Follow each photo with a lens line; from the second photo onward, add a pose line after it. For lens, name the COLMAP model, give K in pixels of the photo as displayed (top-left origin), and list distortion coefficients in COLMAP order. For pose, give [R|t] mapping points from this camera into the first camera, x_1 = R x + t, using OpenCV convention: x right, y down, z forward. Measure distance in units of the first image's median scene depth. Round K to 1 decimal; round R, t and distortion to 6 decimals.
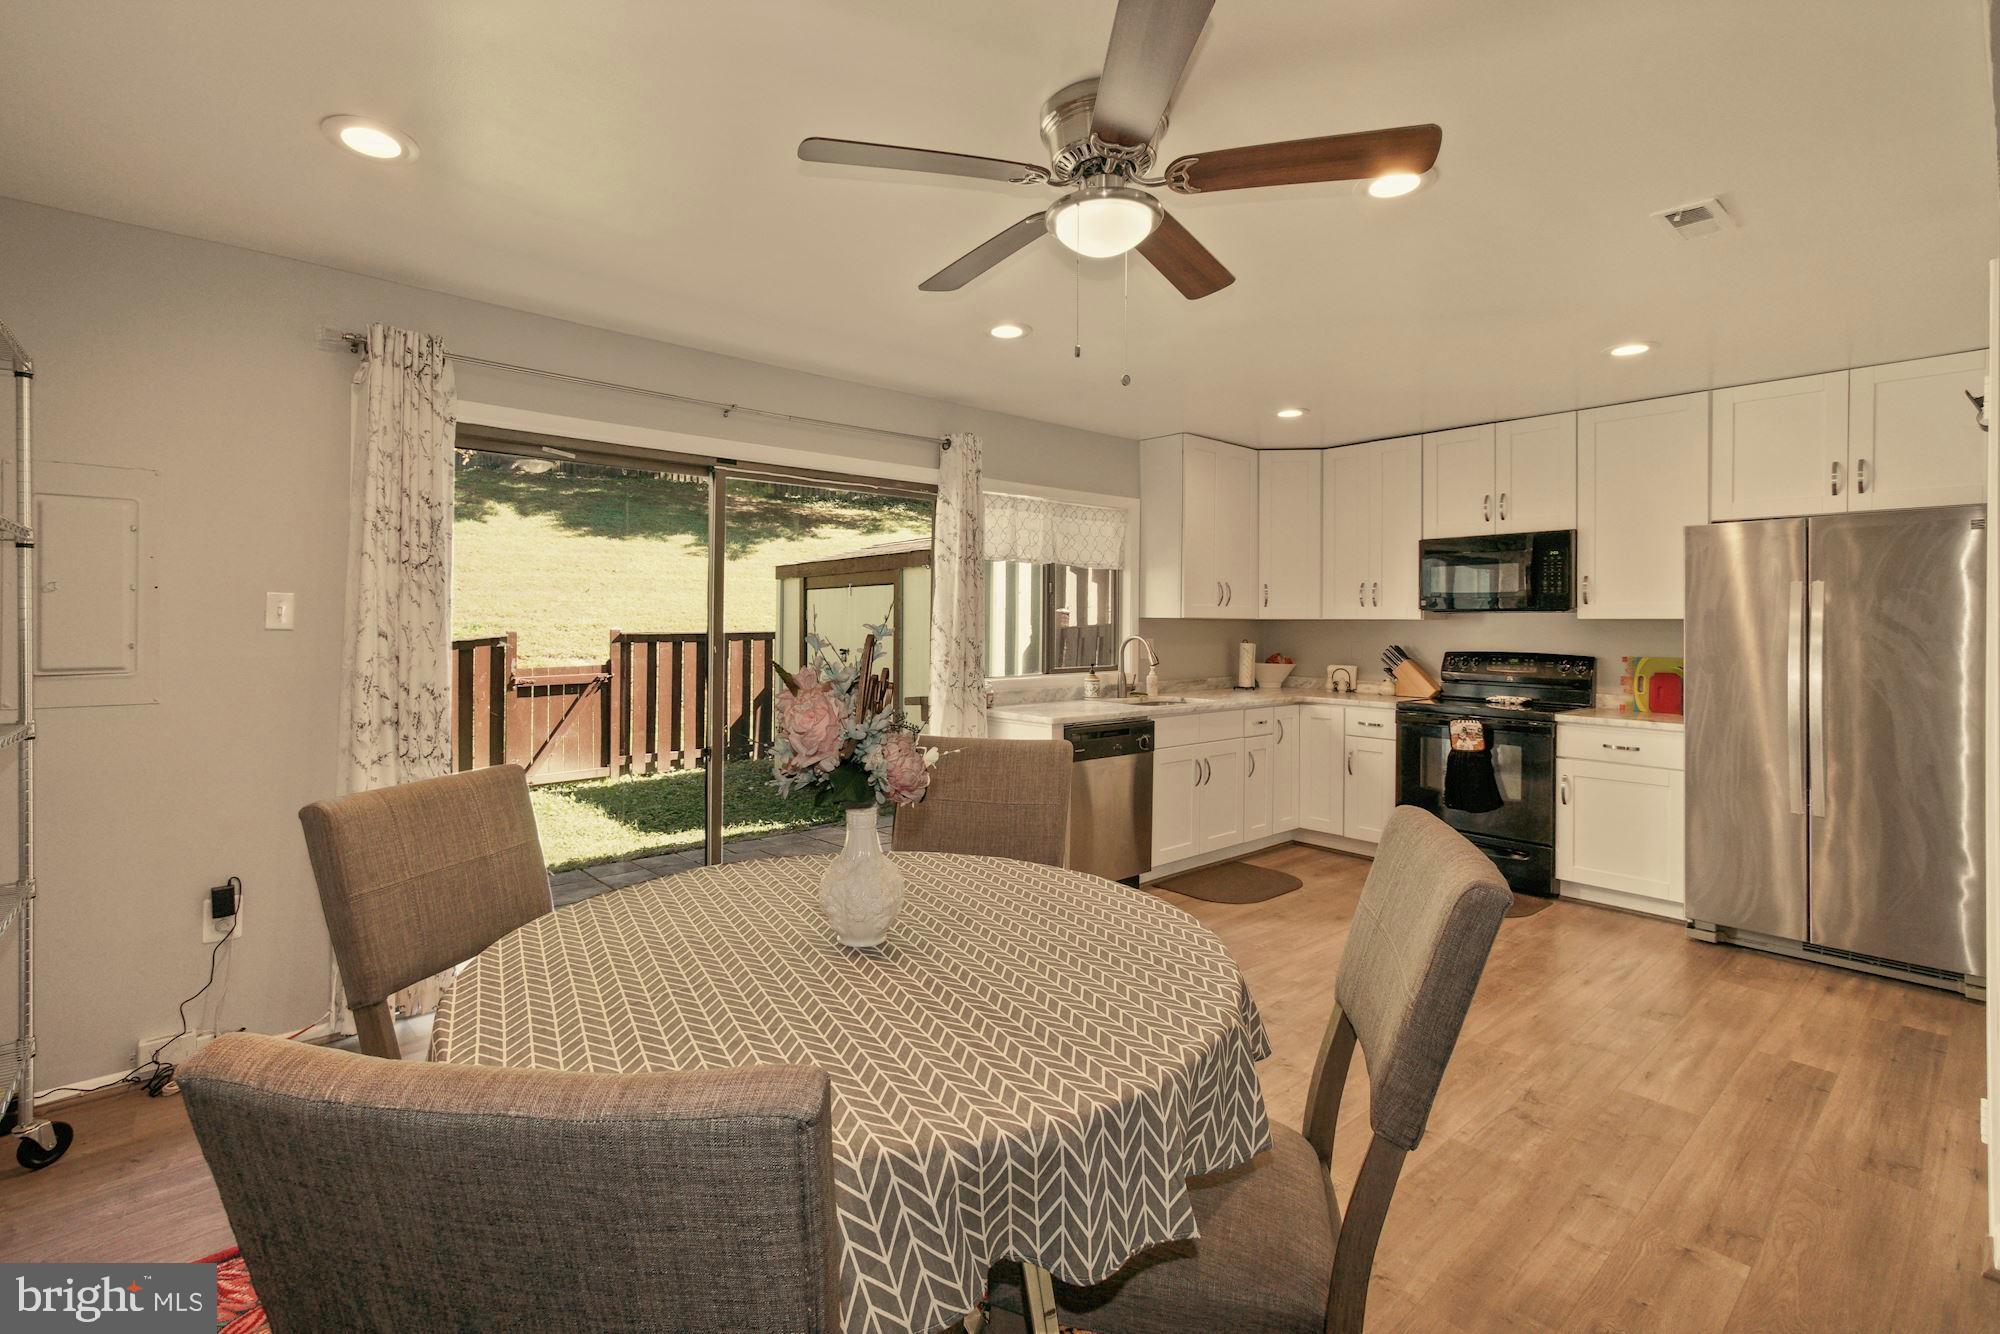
lens RADIAL K [[904.1, 0, 944.8], [0, 904.1, 616.1], [0, 0, 1]] dist [0.000469, 0.000575]
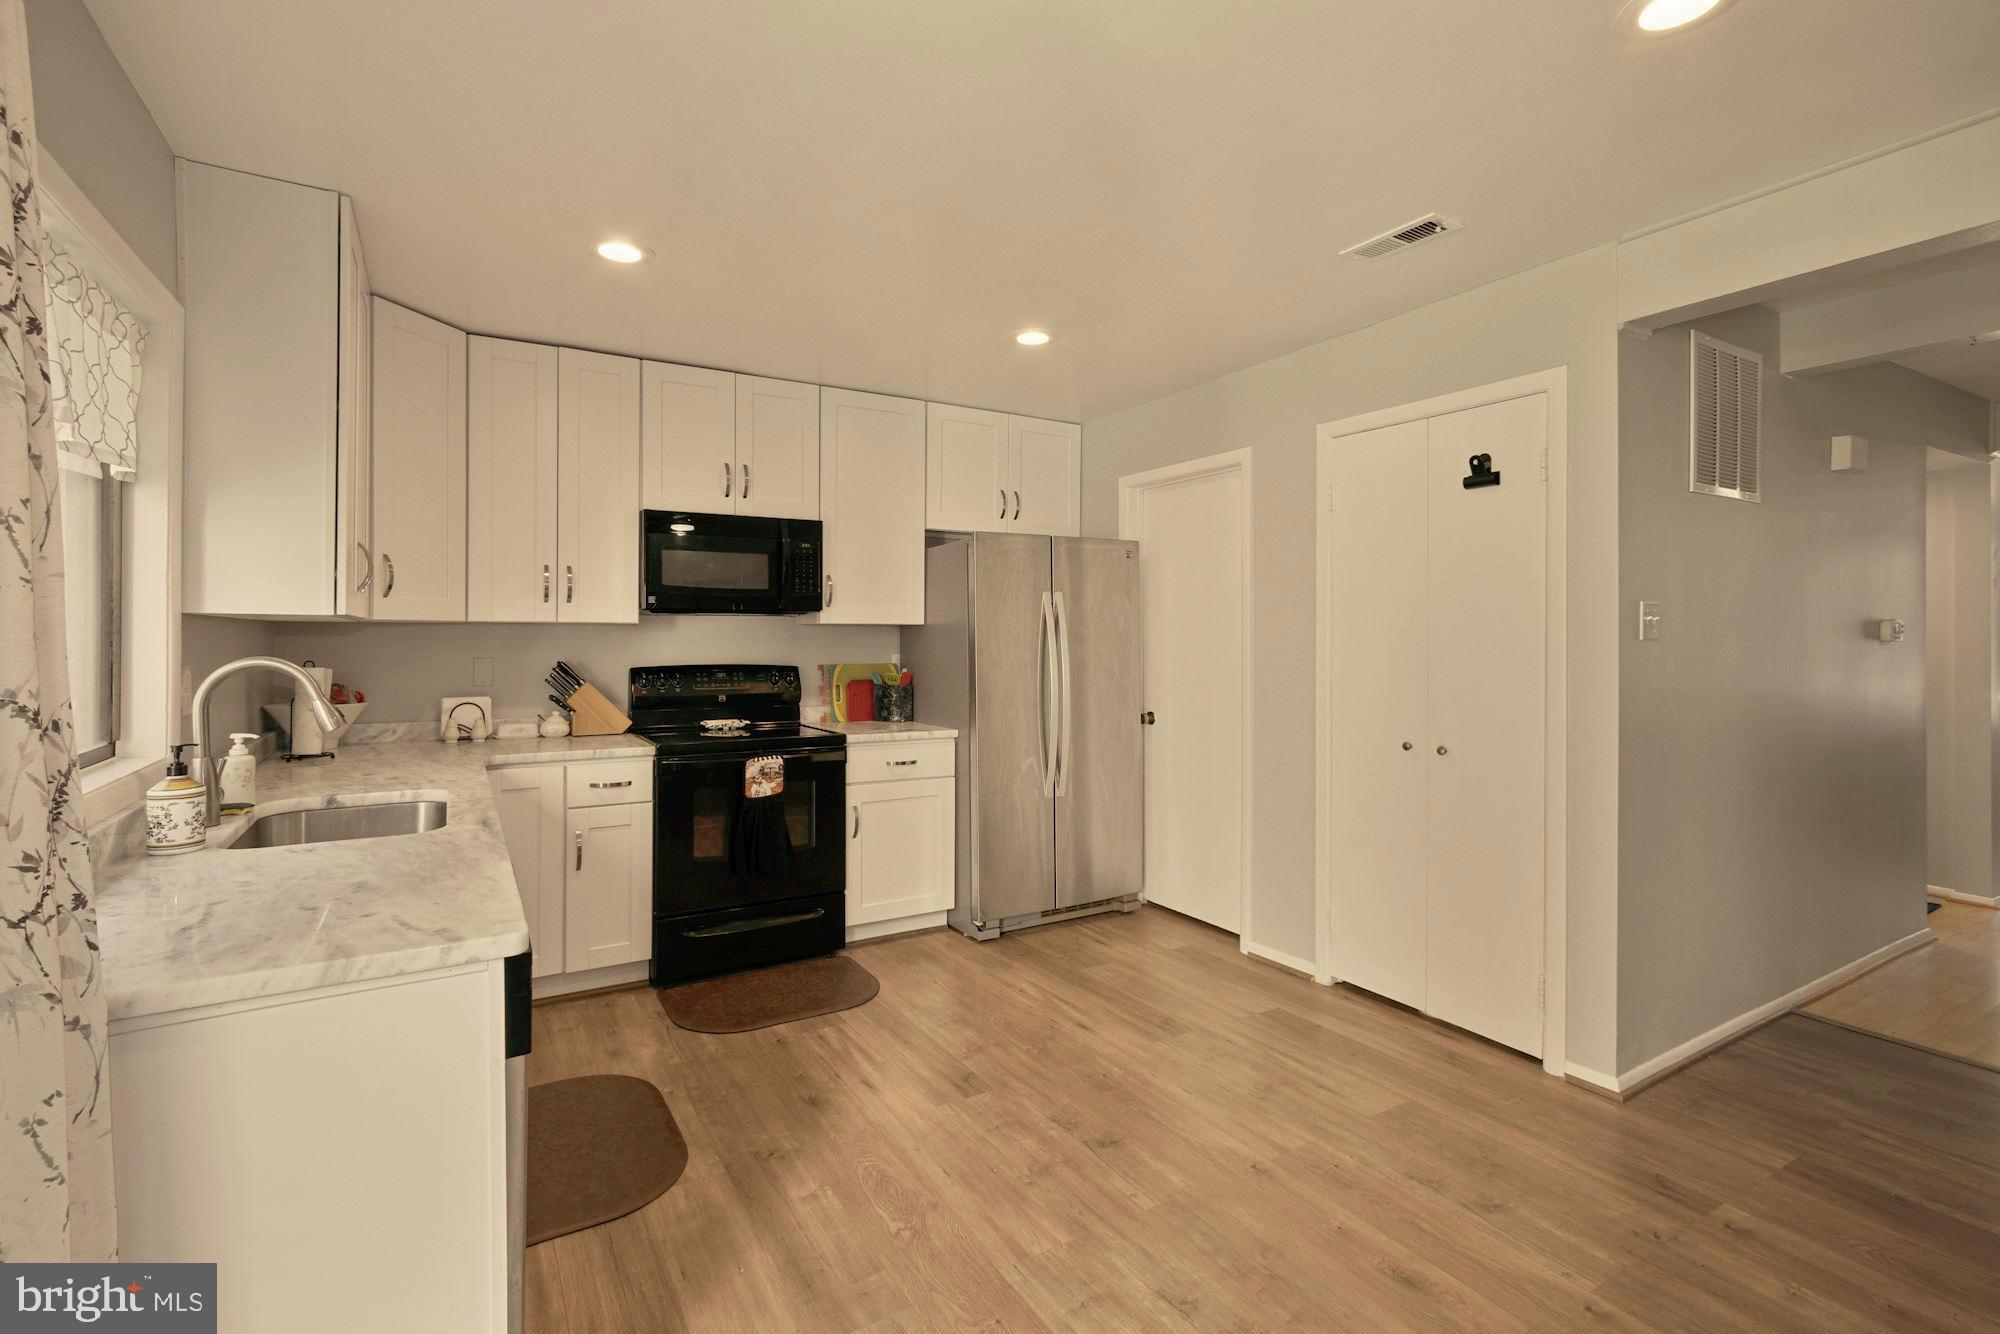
lens RADIAL K [[904.1, 0, 993.0], [0, 904.1, 633.5], [0, 0, 1]] dist [0.000469, 0.000575]
pose [[0.150889, -0.004021, 0.988543, -0.141721], [-0.007930, 0.999955, 0.005278, 0.006659], [-0.988519, -0.008636, 0.150850, 0.704377]]
